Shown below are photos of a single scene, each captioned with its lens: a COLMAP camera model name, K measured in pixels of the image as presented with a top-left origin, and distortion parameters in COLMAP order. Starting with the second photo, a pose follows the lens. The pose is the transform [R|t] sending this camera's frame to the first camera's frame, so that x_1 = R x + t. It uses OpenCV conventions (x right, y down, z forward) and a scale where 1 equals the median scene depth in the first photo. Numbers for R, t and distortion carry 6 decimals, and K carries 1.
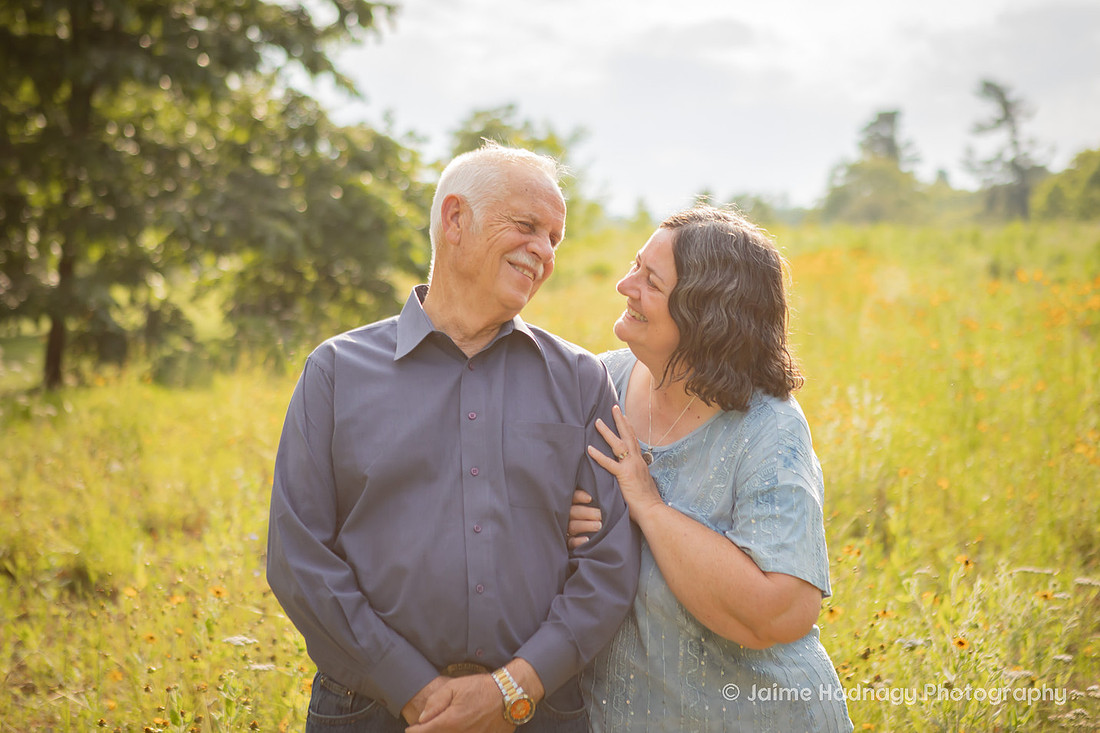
lens RADIAL K [[1964.6, 0, 550.0], [0, 1964.6, 366.5], [0, 0, 1]] dist [0.059035, -0.098326]
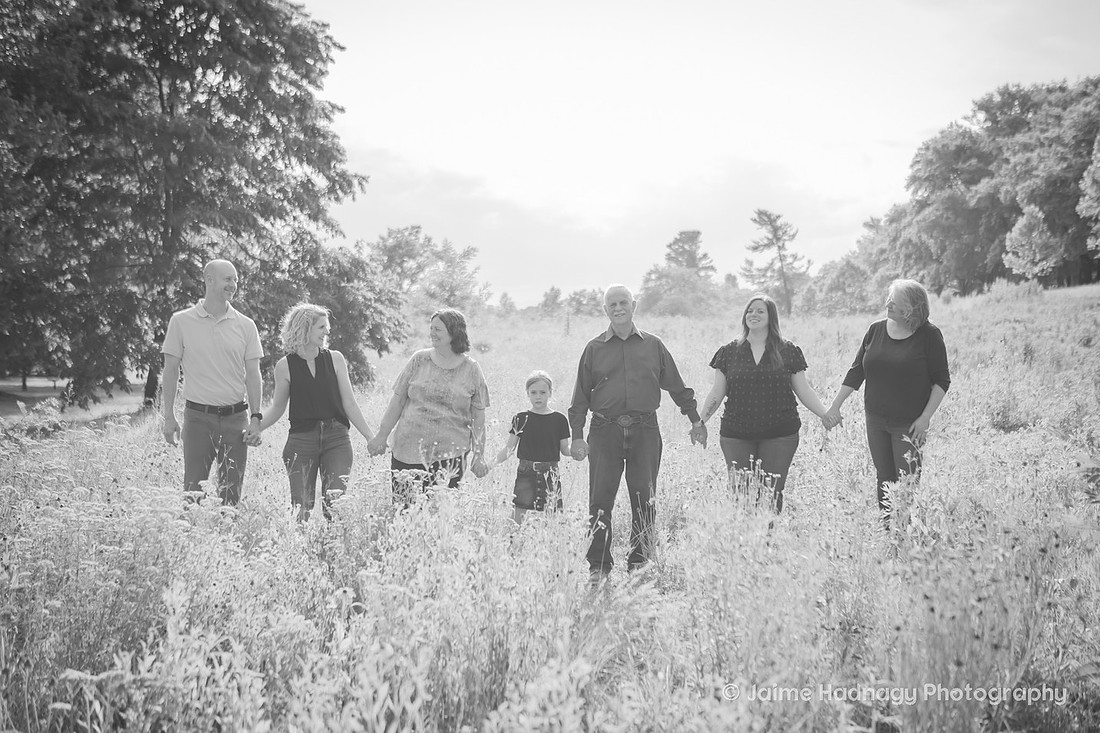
lens RADIAL K [[1674.6, 0, 550.0], [0, 1674.6, 366.5], [0, 0, 1]] dist [0.031589, -0.071137]
pose [[0.997043, 0.011720, 0.075949, -0.029637], [-0.008734, 0.999180, -0.039525, 0.025602], [-0.076350, 0.038745, 0.996328, -0.393585]]
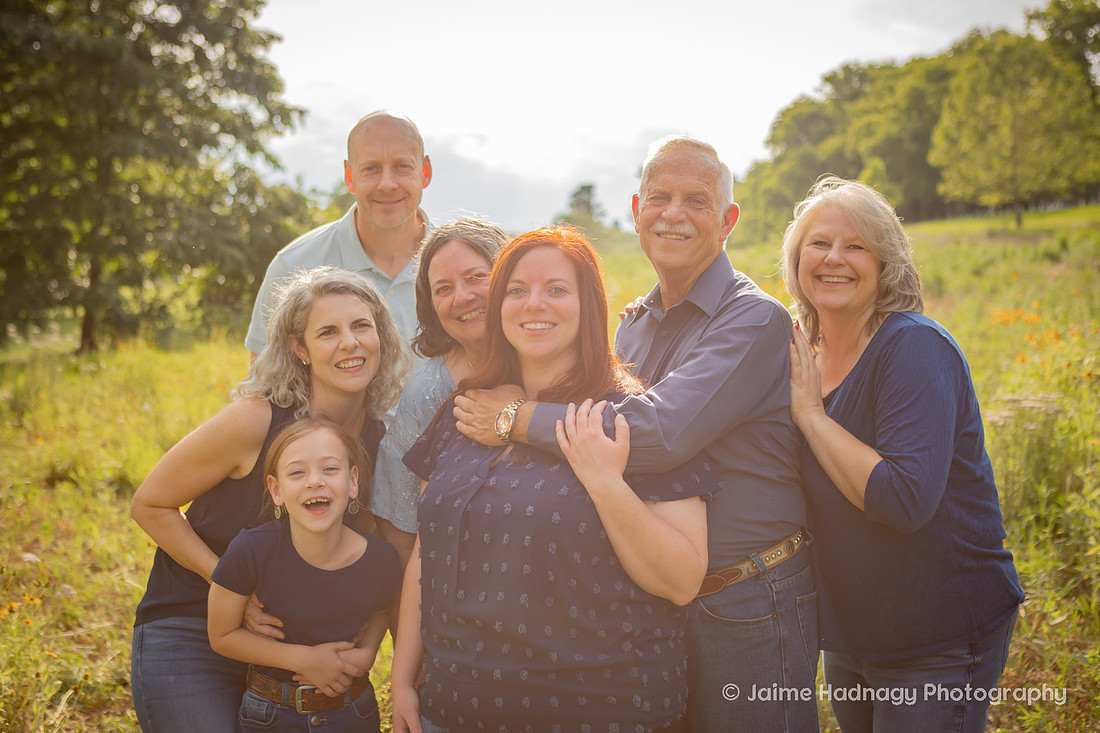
lens RADIAL K [[1154.6, 0, 481.3], [0, 1154.6, 368.5], [0, 0, 1]] dist [-0.005433, 0.004237]
pose [[0.995881, -0.000208, 0.090665, -0.020811], [-0.002335, 0.999607, 0.027943, -0.001197], [-0.090635, -0.028040, 0.995489, 0.051080]]
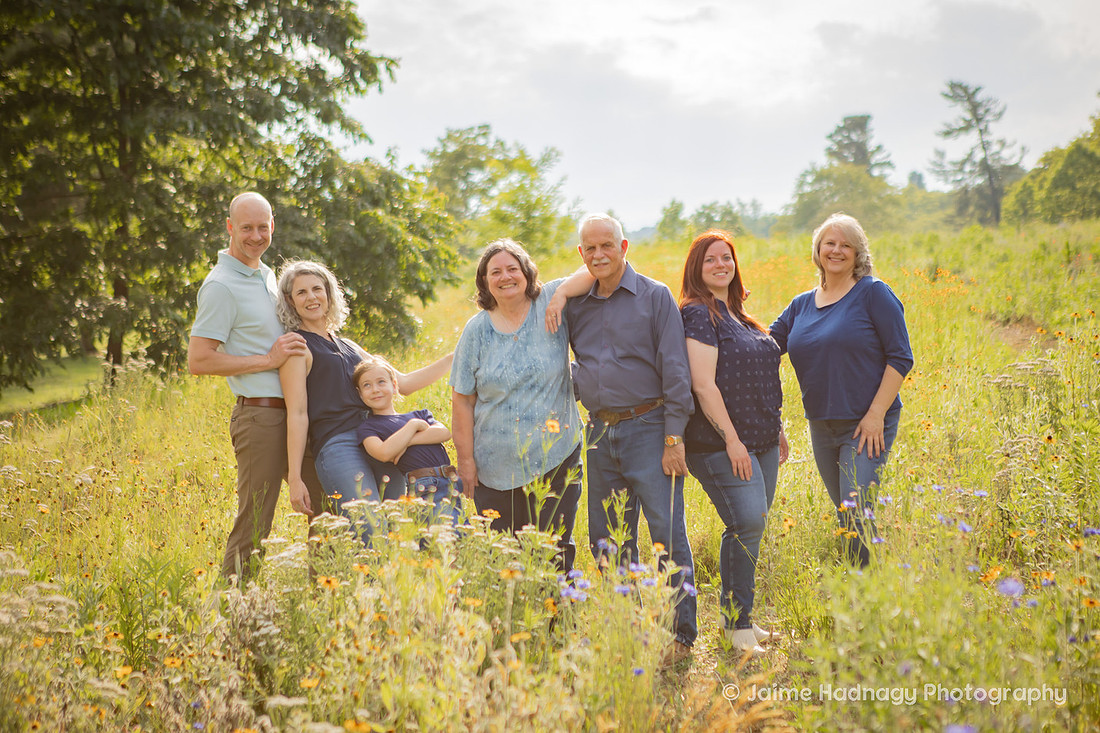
lens RADIAL K [[2176.3, 0, 565.9], [0, 2176.3, 365.3], [0, 0, 1]] dist [0.195966, -0.044431]
pose [[0.999363, -0.028566, 0.021393, -0.009434], [0.028836, 0.999507, -0.012441, 0.017555], [-0.021027, 0.013050, 0.999694, -0.309390]]
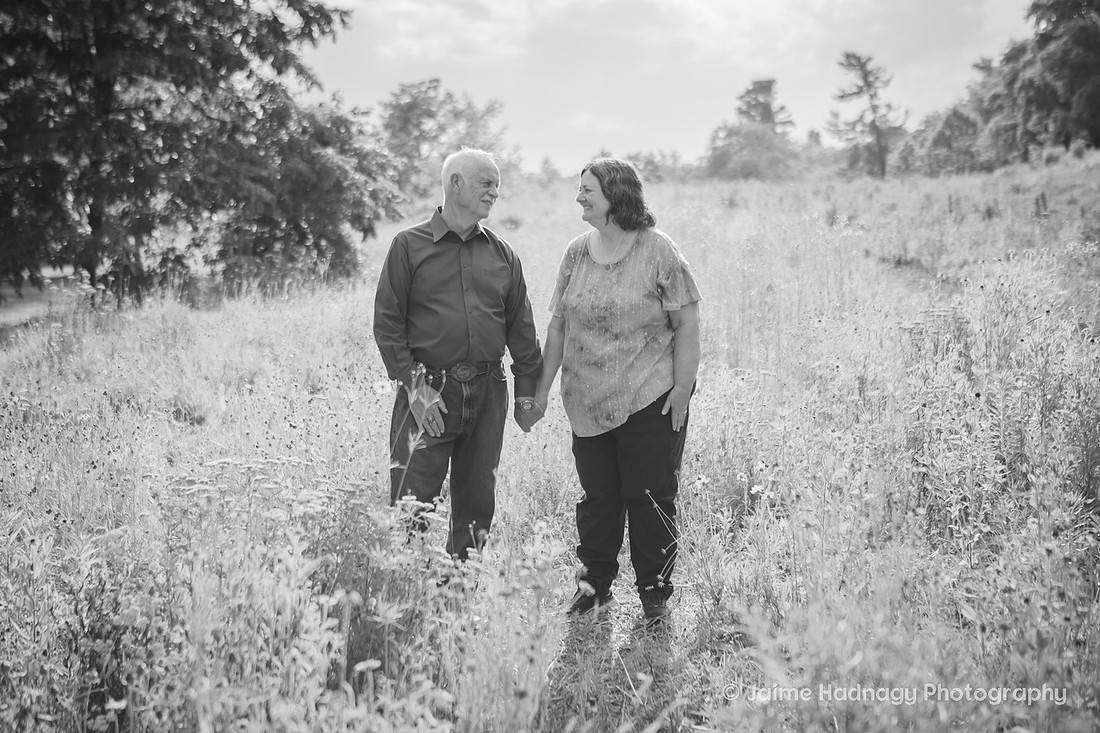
lens RADIAL K [[1841.4, 0, 525.7], [0, 1841.4, 366.2], [0, 0, 1]] dist [0.058595, 0.188948]
pose [[0.999530, -0.009587, 0.029128, 0.000761], [0.008755, 0.999554, 0.028548, 0.012953], [-0.029389, -0.028280, 0.999168, -0.215119]]
